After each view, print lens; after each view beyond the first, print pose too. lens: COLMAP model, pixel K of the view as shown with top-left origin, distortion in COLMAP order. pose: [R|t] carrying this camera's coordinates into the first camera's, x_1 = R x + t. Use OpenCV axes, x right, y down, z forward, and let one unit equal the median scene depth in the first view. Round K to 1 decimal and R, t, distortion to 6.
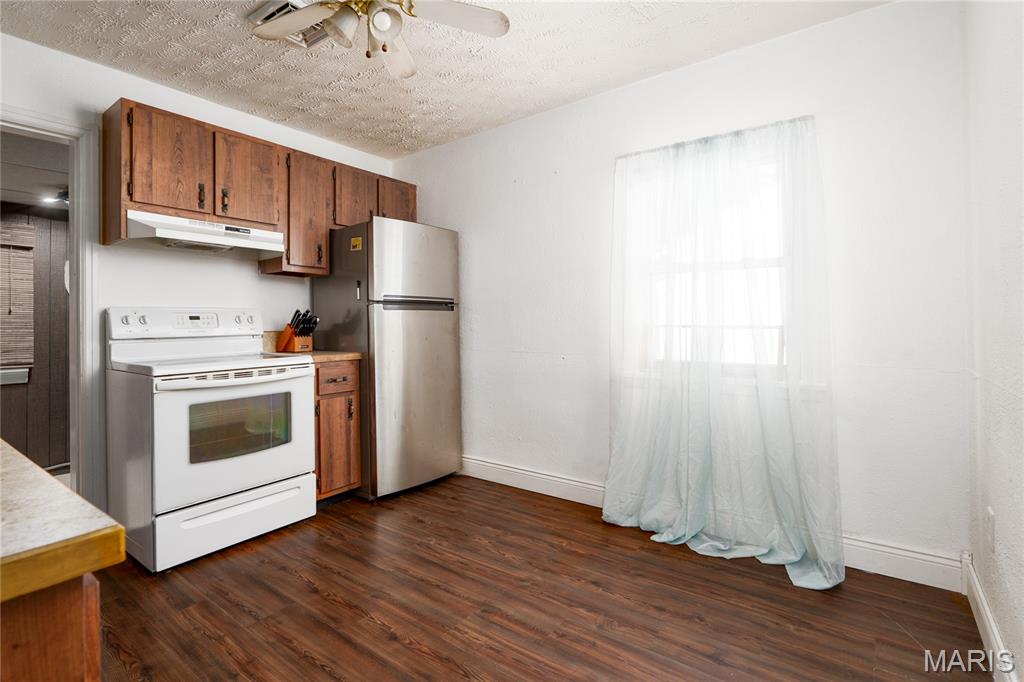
lens RADIAL K [[478.8, 0, 511.0], [0, 478.8, 316.6], [0, 0, 1]] dist [-0.006249, 0.001641]
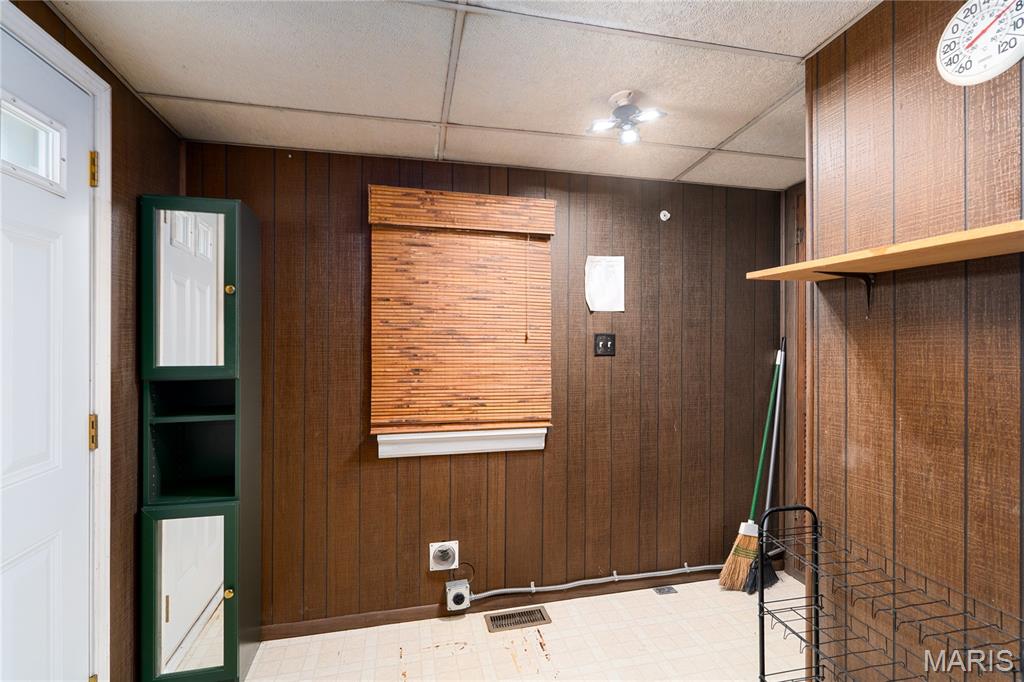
lens RADIAL K [[478.8, 0, 516.1], [0, 478.8, 339.0], [0, 0, 1]] dist [-0.006249, 0.001641]
pose [[0.762975, 0.007366, -0.646386, -0.914859], [-0.000092, 0.999936, 0.011285, -0.024198], [0.646428, -0.008551, 0.762927, 0.709438]]
